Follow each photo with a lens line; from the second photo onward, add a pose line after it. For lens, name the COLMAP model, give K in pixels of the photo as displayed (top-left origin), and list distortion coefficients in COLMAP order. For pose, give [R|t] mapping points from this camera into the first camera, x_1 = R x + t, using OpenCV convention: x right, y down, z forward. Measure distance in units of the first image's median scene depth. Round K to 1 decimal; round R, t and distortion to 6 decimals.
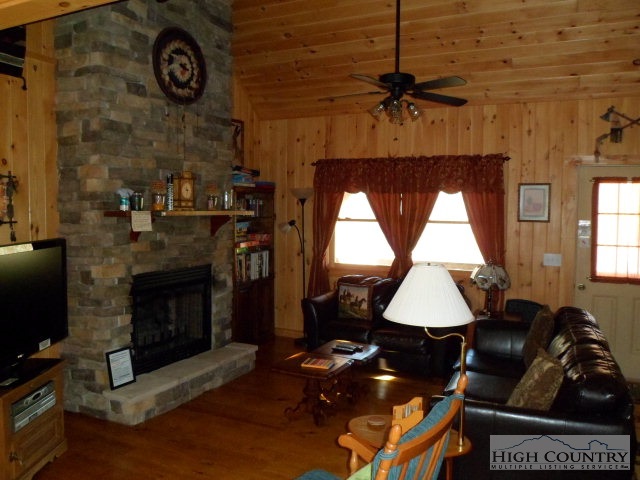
lens RADIAL K [[531.8, 0, 320.0], [0, 531.8, 240.0], [0, 0, 1]] dist [-0.018261, -0.008112]
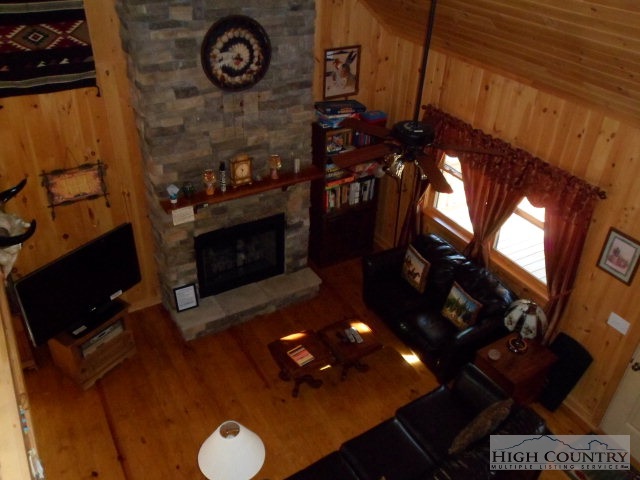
lens RADIAL K [[547.6, 0, 320.0], [0, 547.6, 240.0], [0, 0, 1]] dist [-0.001140, 0.005996]
pose [[0.840046, 0.318870, -0.438913, 0.438871], [-0.061163, 0.859540, 0.507395, -0.562367], [0.539056, -0.399389, 0.741557, 0.173989]]
